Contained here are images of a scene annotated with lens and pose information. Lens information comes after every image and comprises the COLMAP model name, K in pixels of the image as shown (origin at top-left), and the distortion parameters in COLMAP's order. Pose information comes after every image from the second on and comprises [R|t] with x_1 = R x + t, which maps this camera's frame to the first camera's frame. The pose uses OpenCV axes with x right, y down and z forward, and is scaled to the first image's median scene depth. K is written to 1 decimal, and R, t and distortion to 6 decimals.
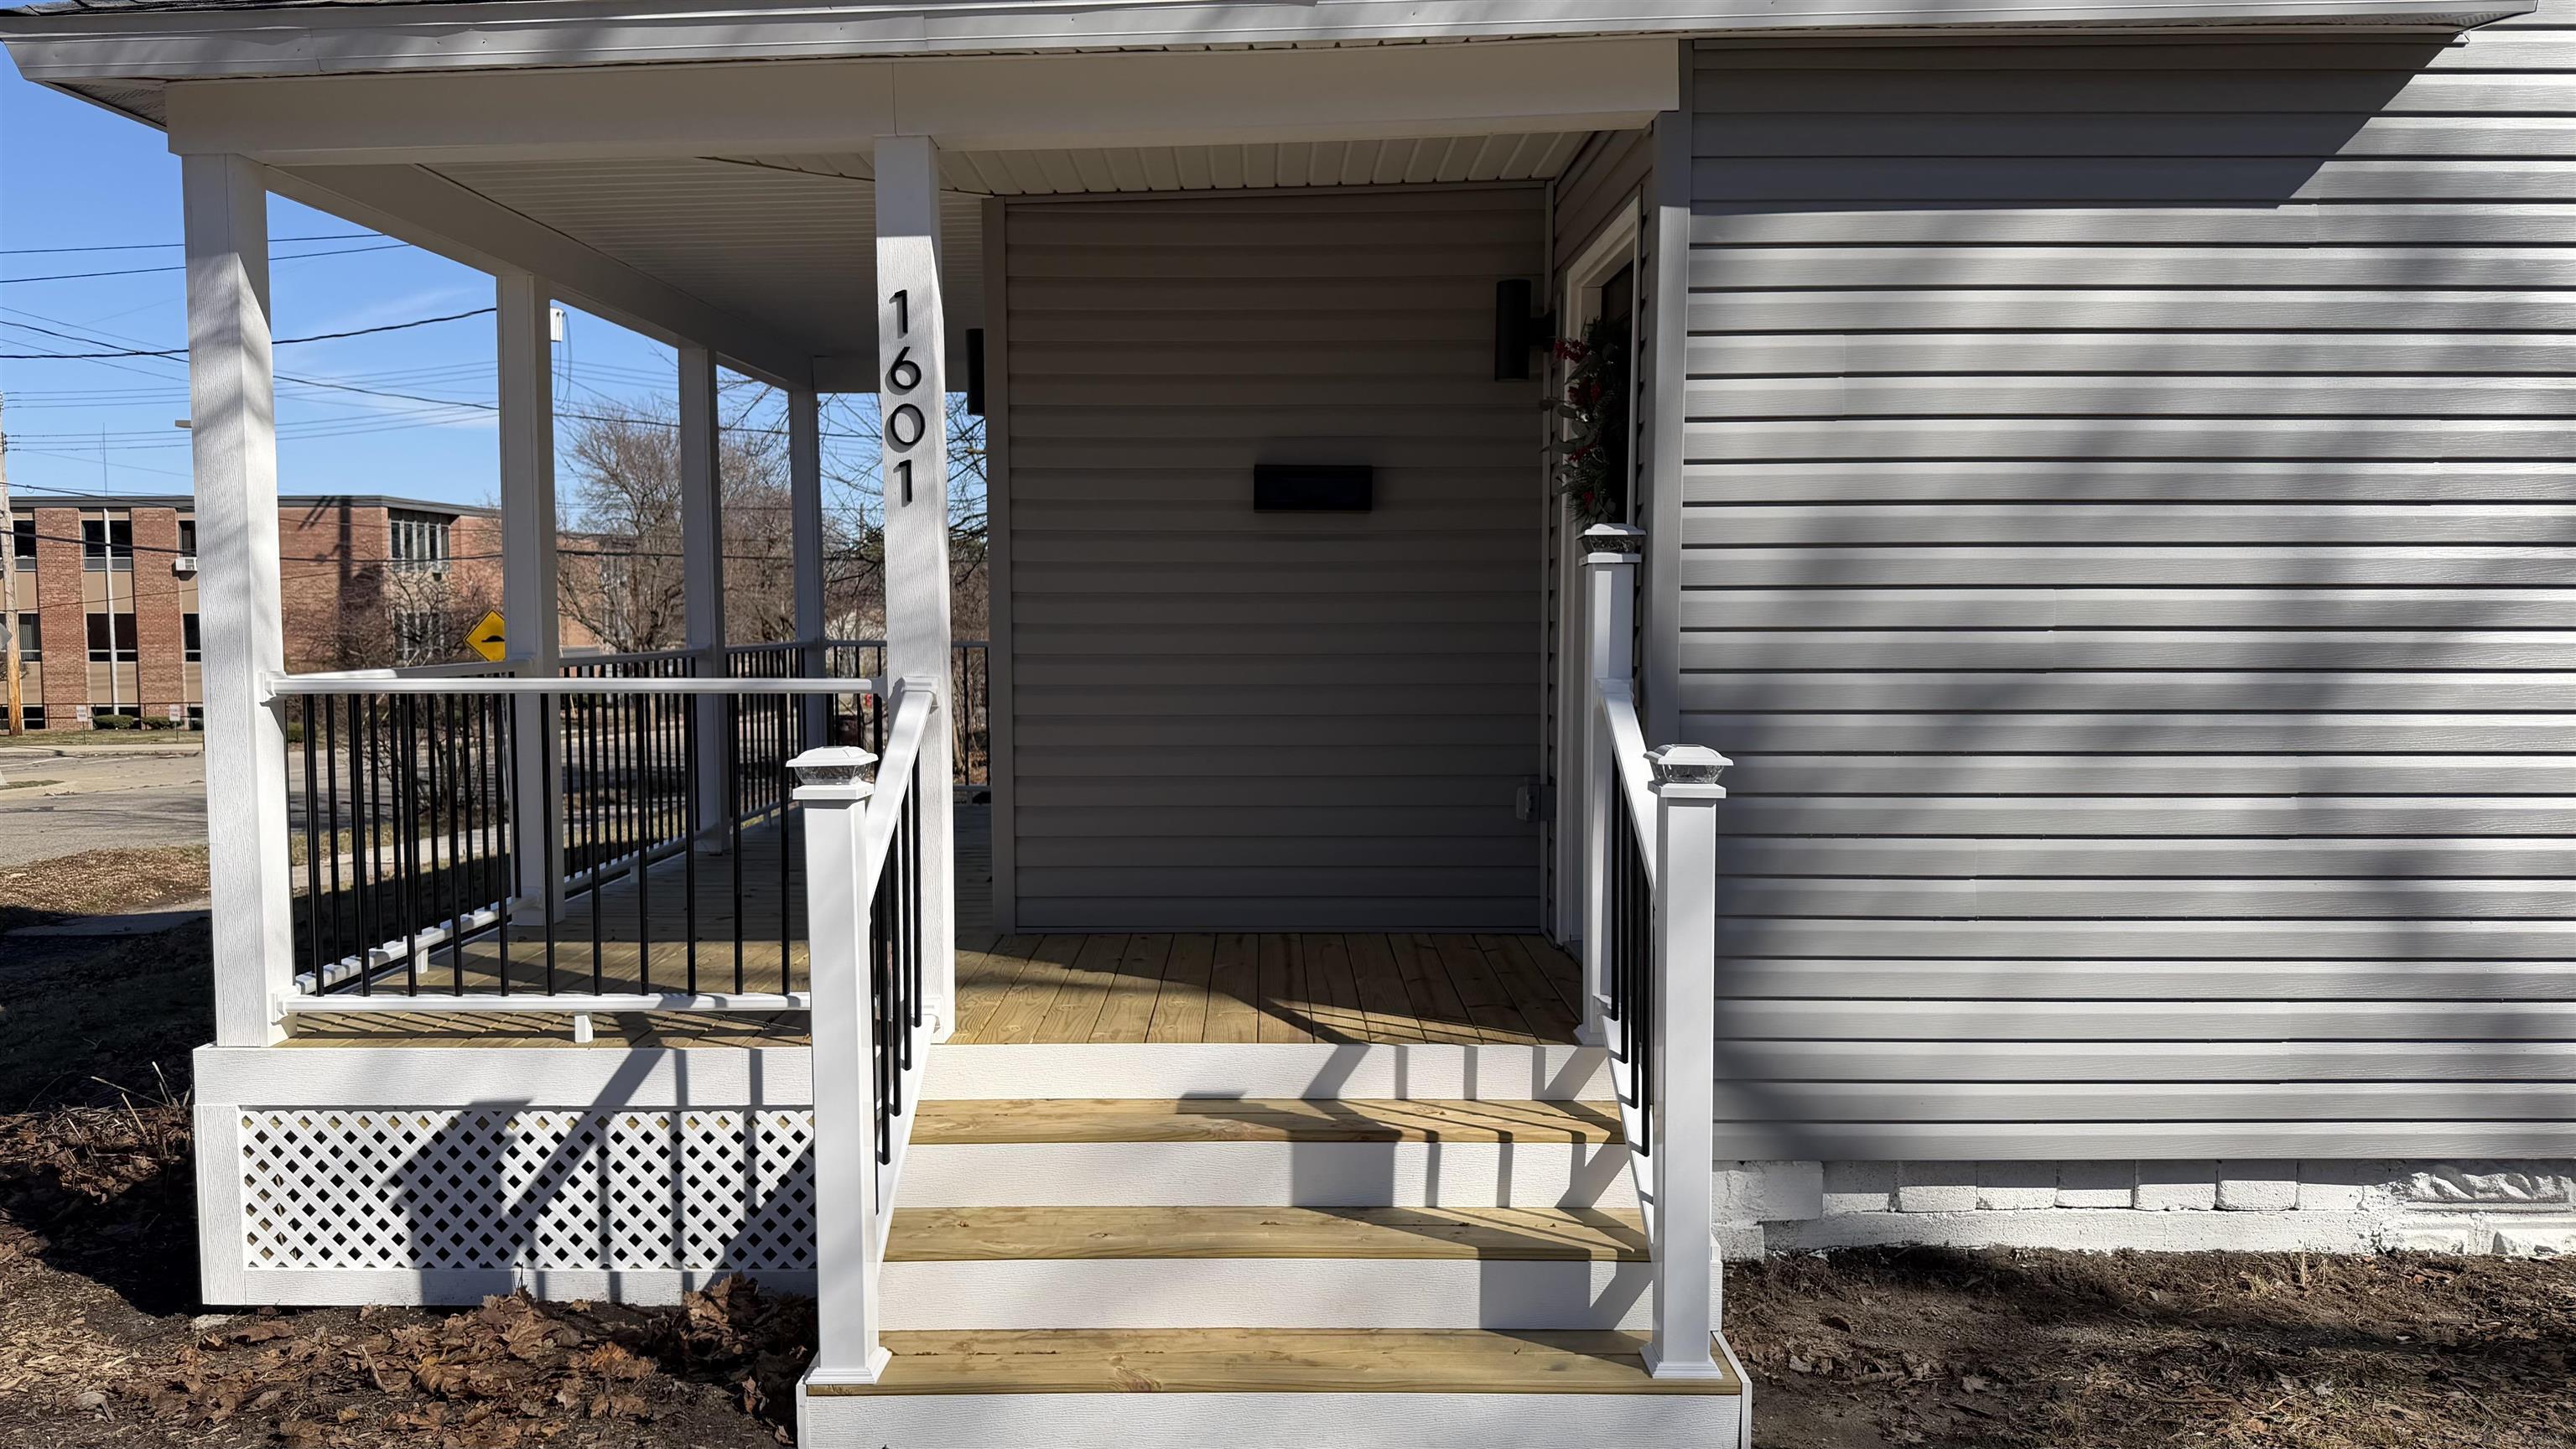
lens RADIAL K [[1587.3, 0, 1287.5], [0, 1587.3, 691.0], [0, 0, 1]] dist [0.007308, 0.003908]
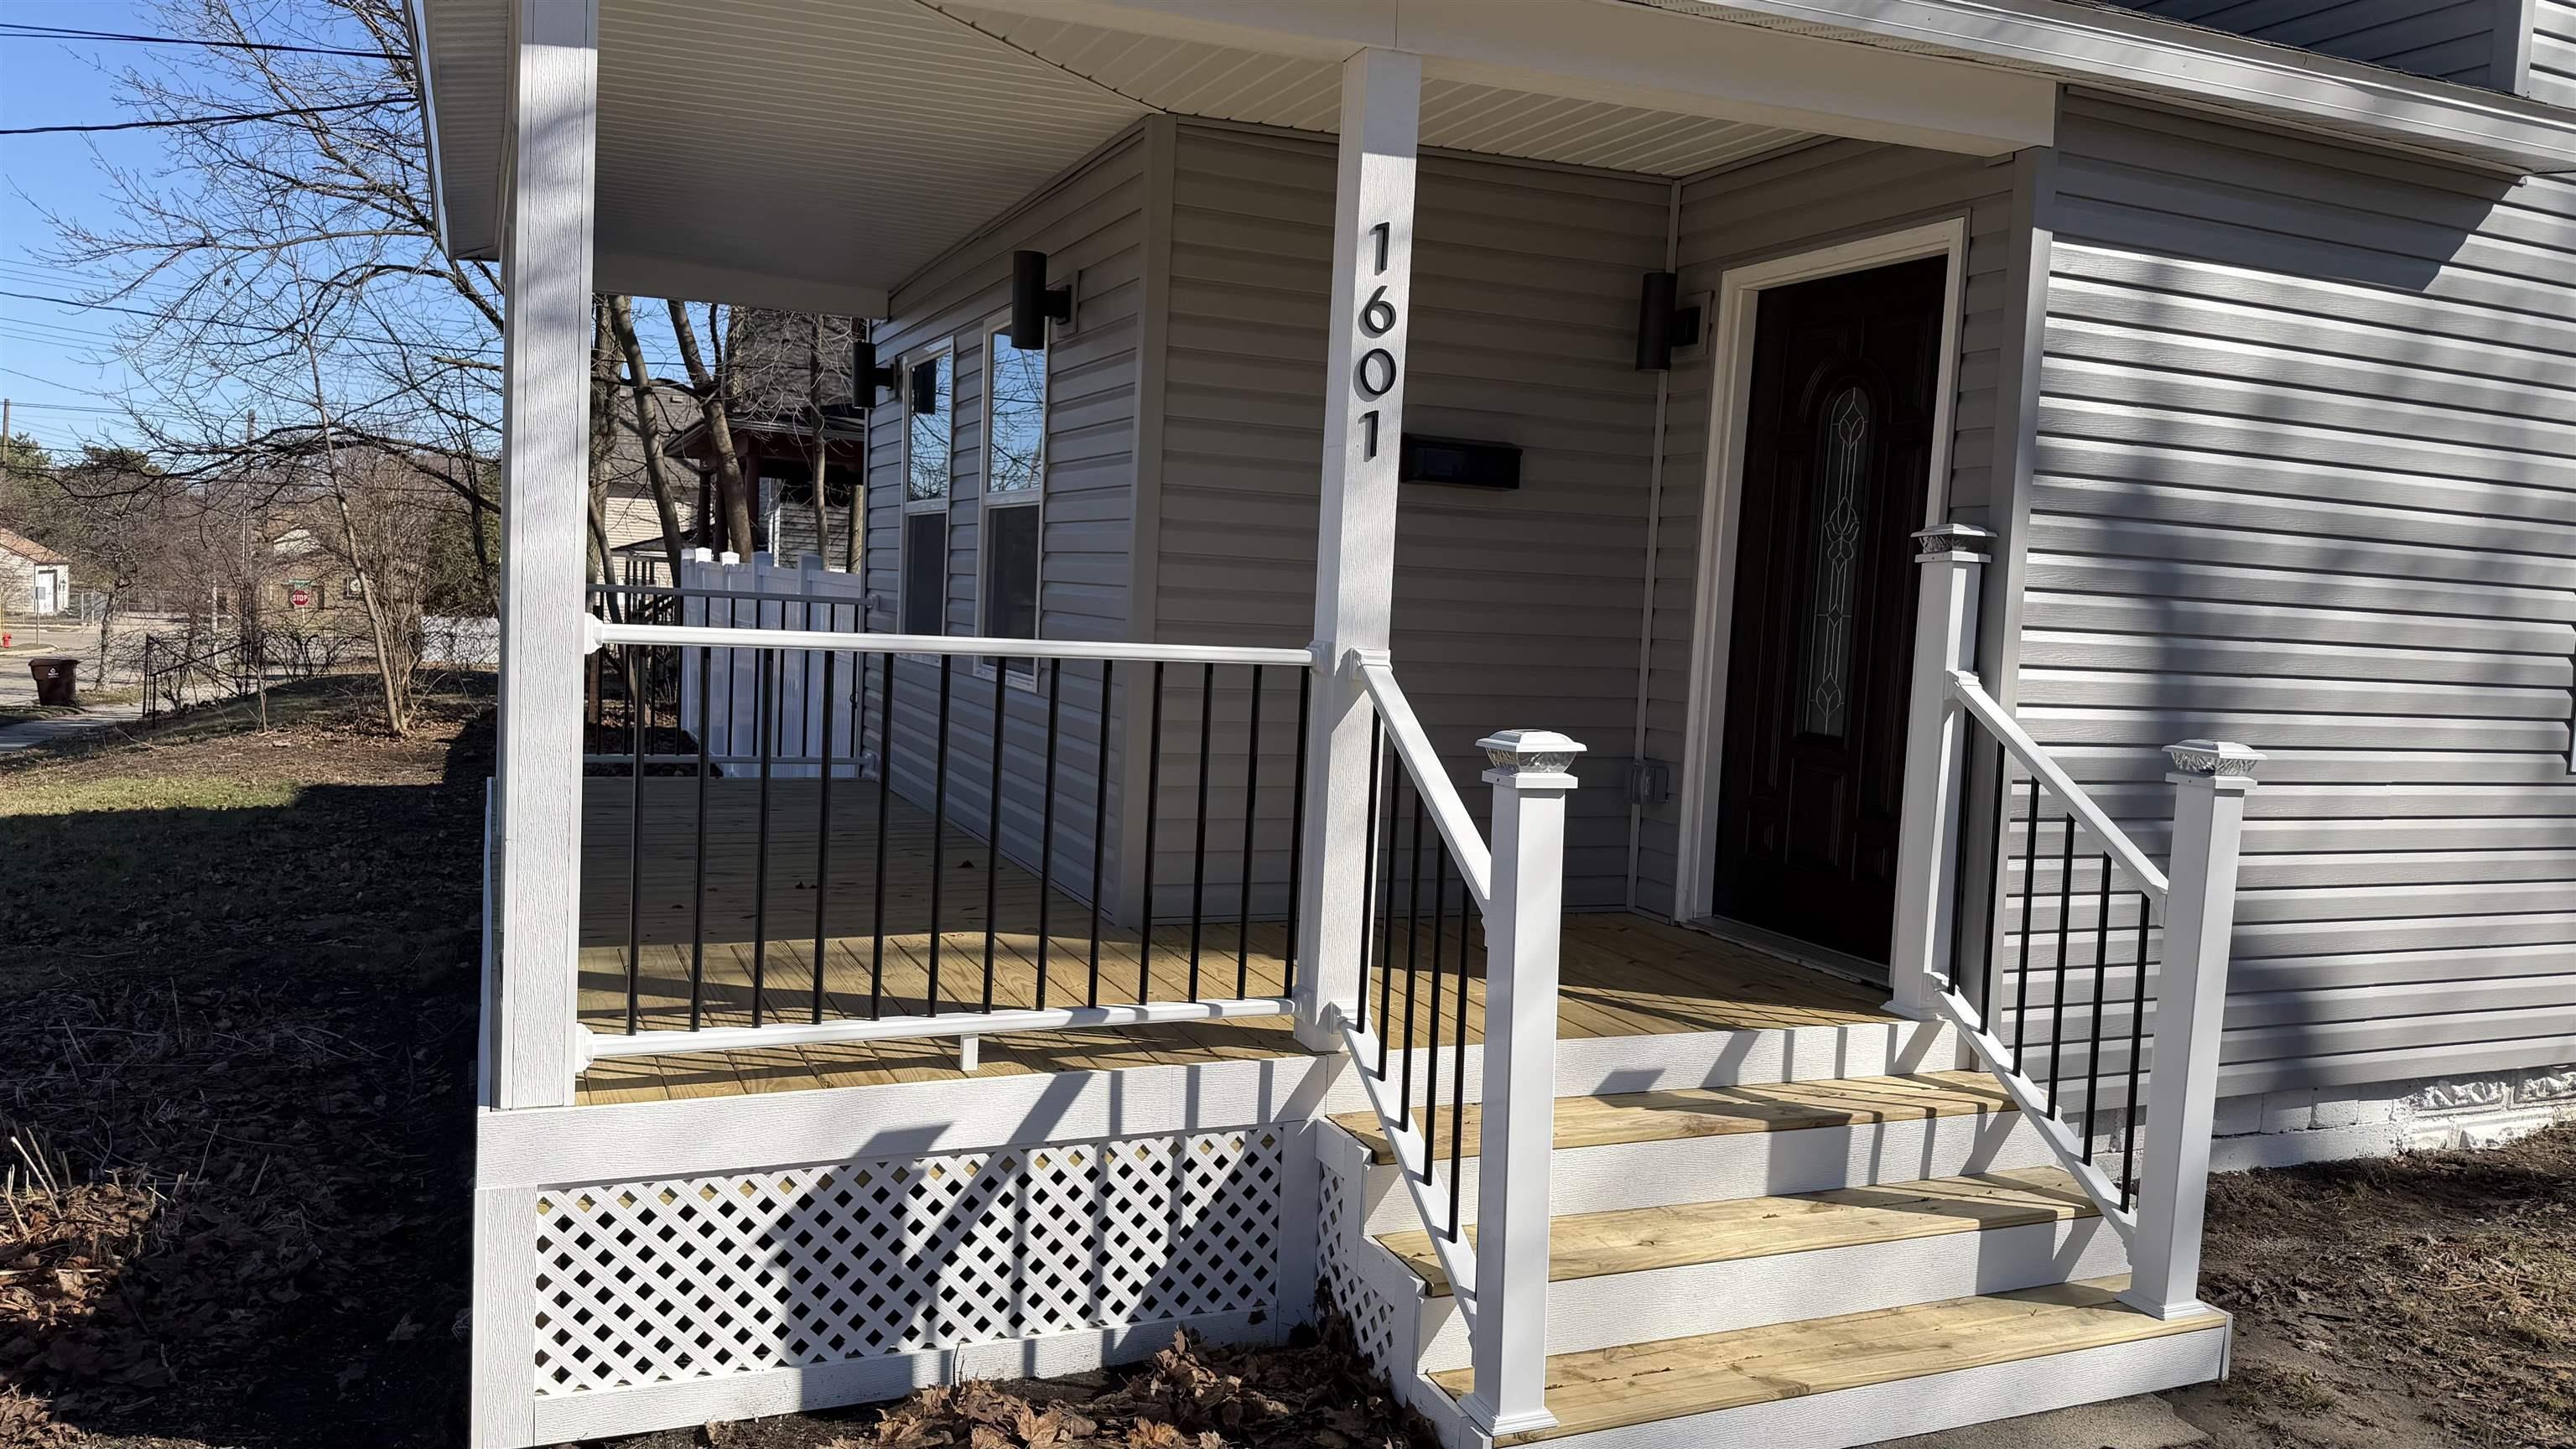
lens RADIAL K [[1808.3, 0, 1288.0], [0, 1808.3, 724.5], [0, 0, 1]] dist [0.140011, -0.219820]
pose [[0.914648, 0.014422, 0.403993, -0.688804], [-0.023515, 0.999569, 0.017556, 0.016943], [-0.403566, -0.025557, 0.914594, 0.058055]]
